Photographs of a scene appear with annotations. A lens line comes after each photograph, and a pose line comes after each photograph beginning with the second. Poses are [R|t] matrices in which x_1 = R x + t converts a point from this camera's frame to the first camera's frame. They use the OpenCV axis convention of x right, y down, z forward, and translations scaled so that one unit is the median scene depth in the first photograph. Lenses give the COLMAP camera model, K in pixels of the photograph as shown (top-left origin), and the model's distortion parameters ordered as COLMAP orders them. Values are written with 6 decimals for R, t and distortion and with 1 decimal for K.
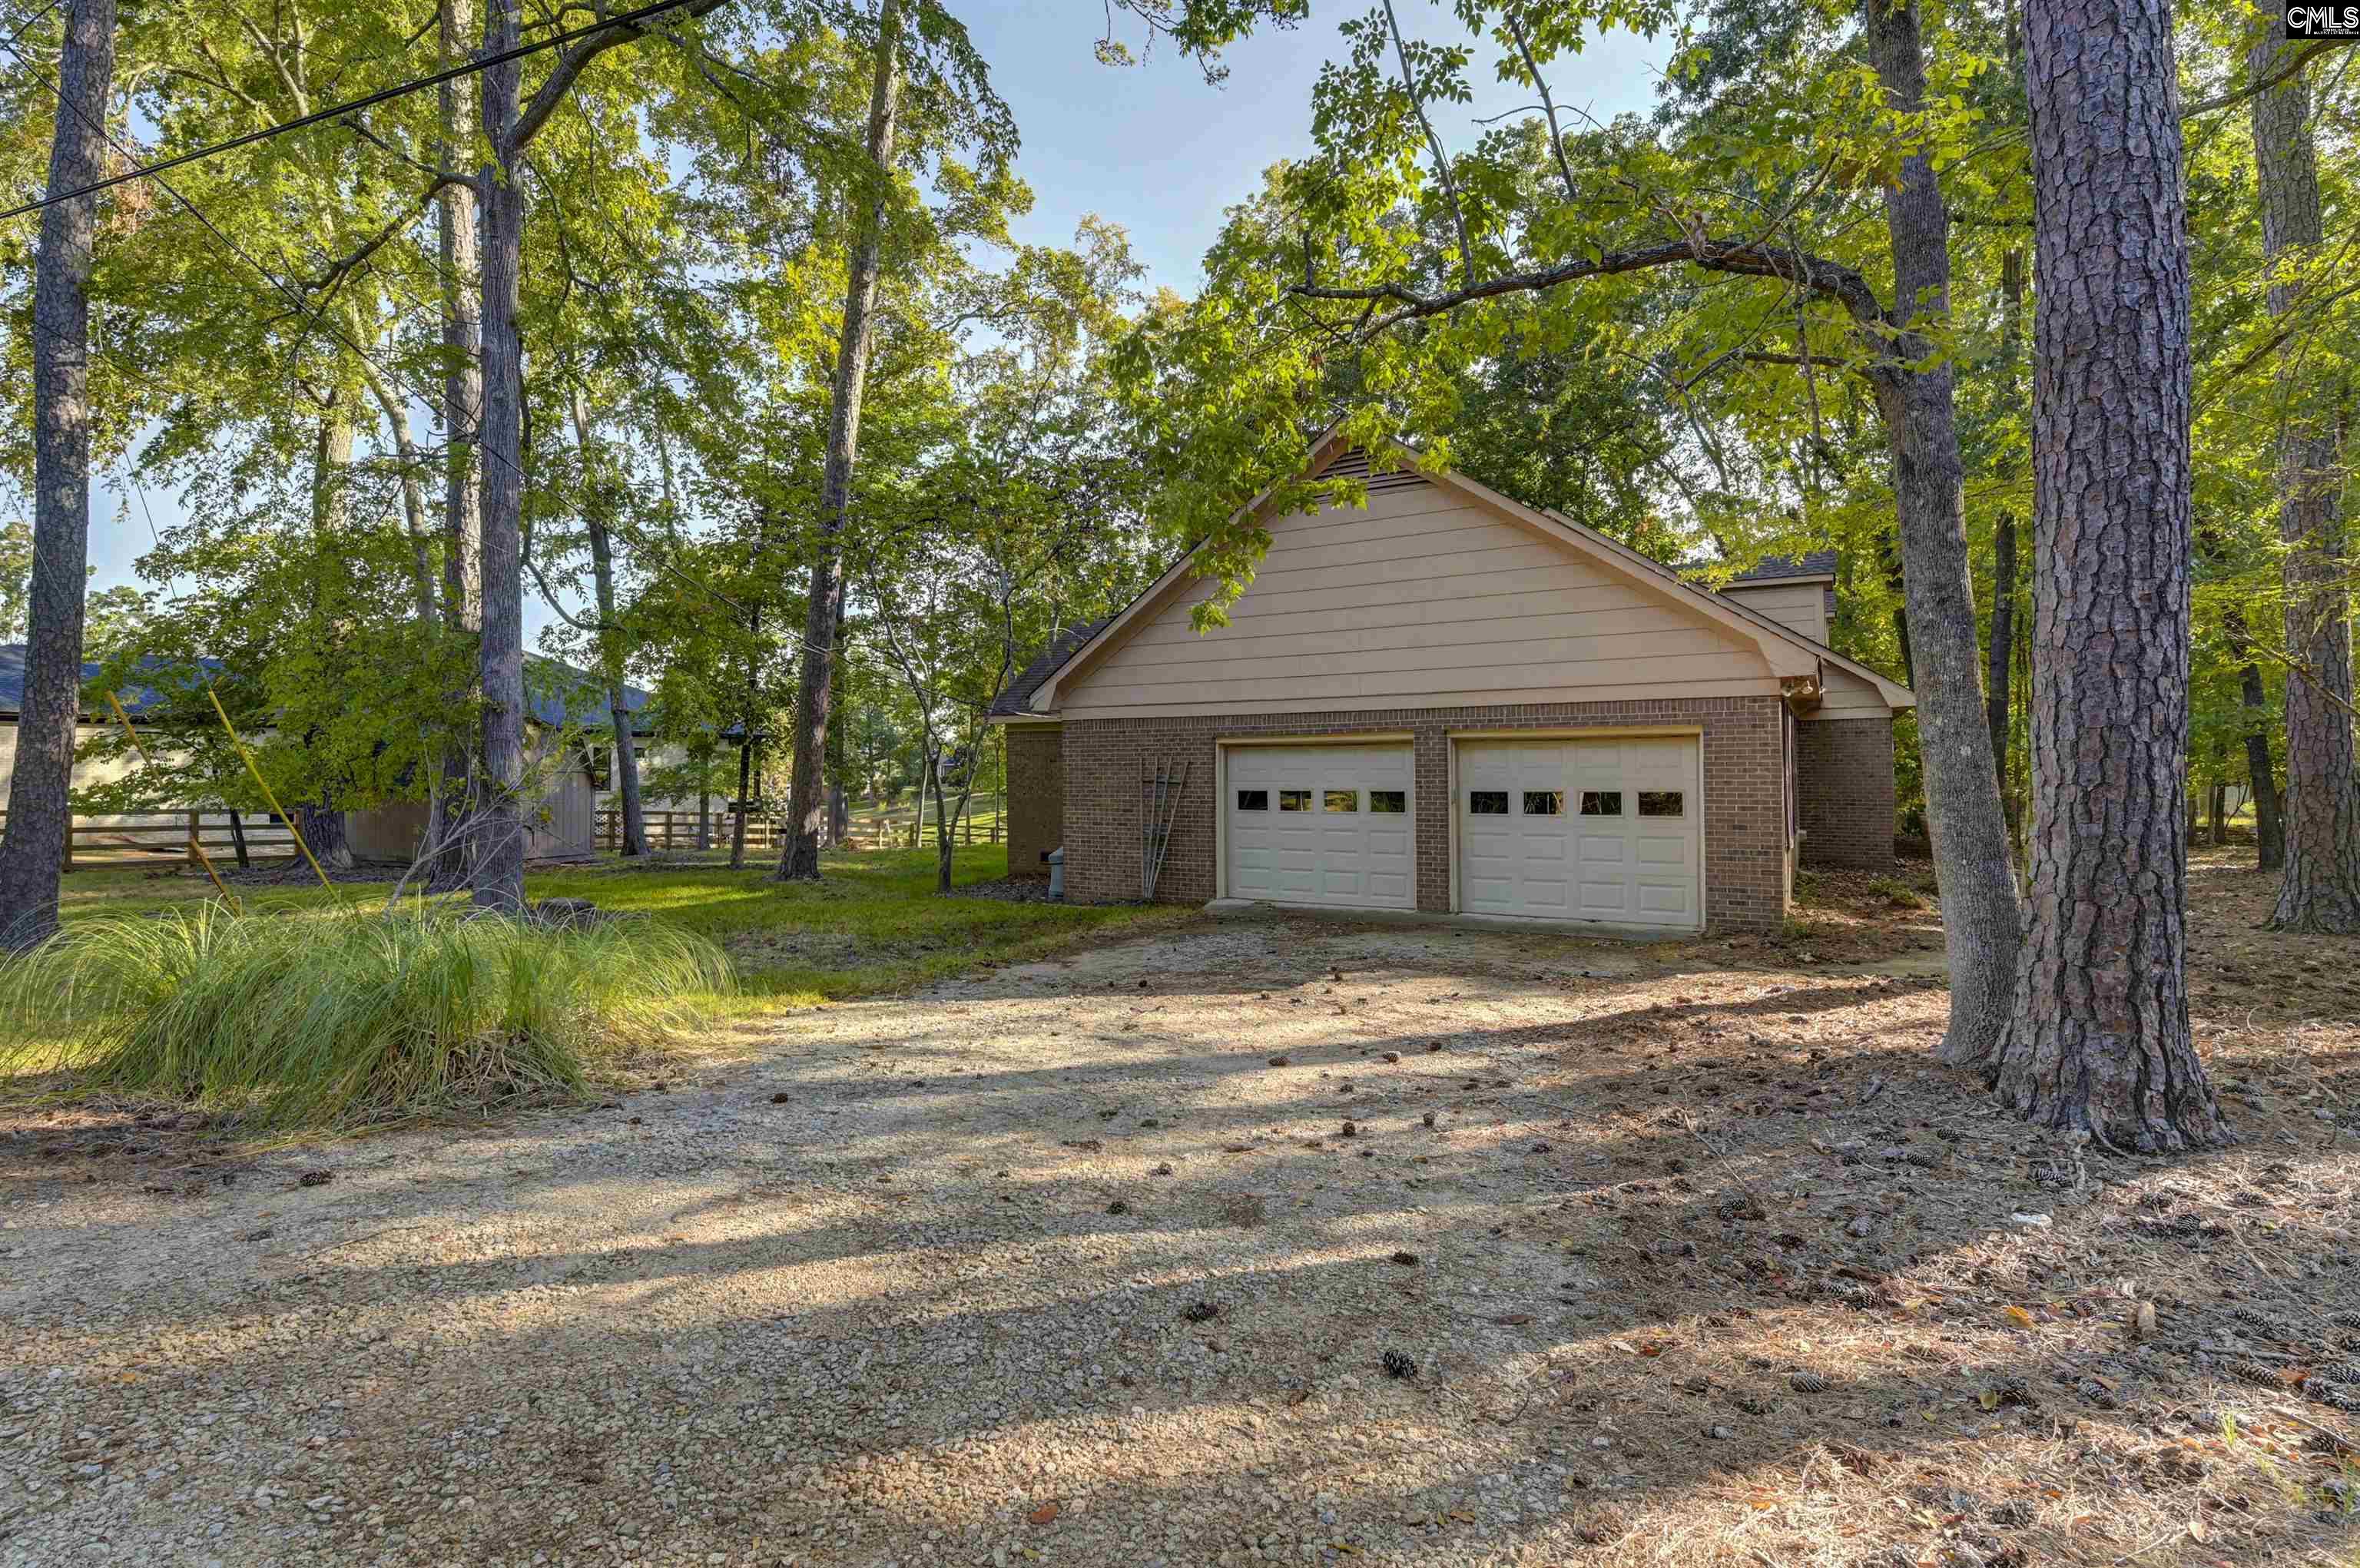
lens RADIAL K [[998.8, 0, 1055.6], [0, 998.8, 767.0], [0, 0, 1]] dist [-0.005675, -0.000923]
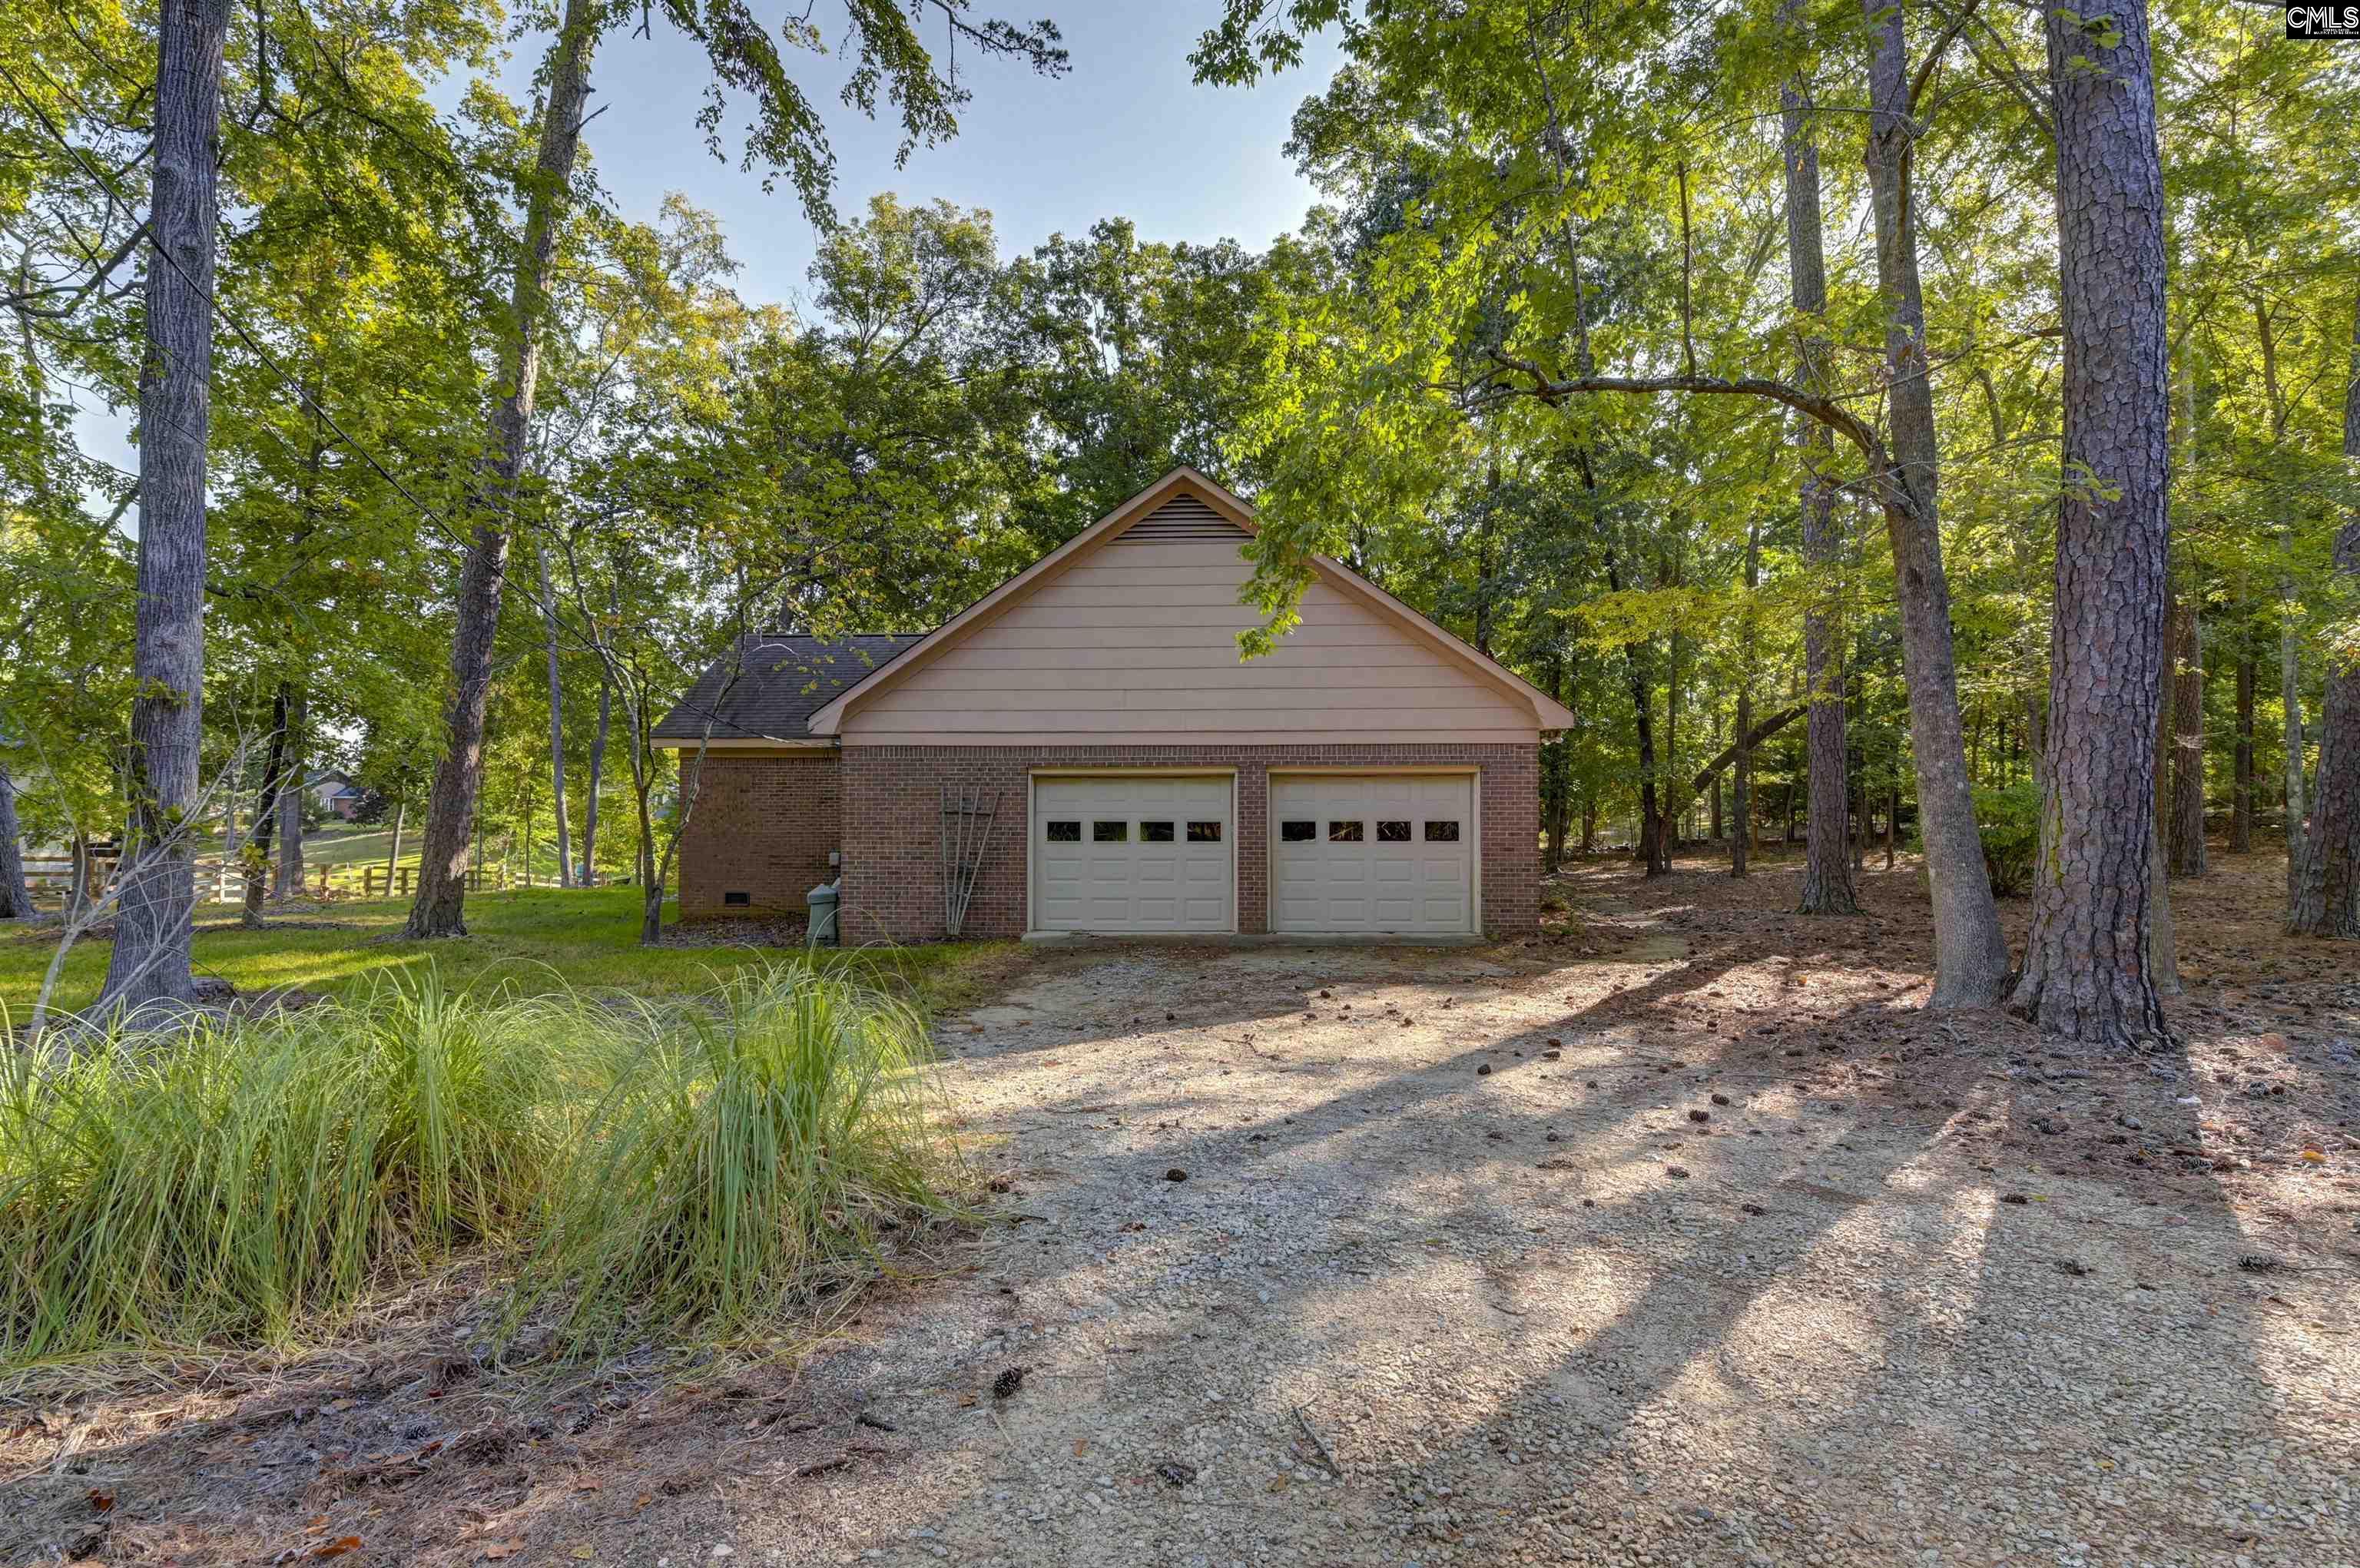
lens RADIAL K [[998.8, 0, 1175.8], [0, 998.8, 788.5], [0, 0, 1]] dist [-0.005675, -0.000923]
pose [[0.890216, 0.012523, 0.455366, -0.589116], [-0.006986, 0.999880, -0.013841, 0.012679], [-0.455485, 0.009140, 0.890197, 0.211115]]
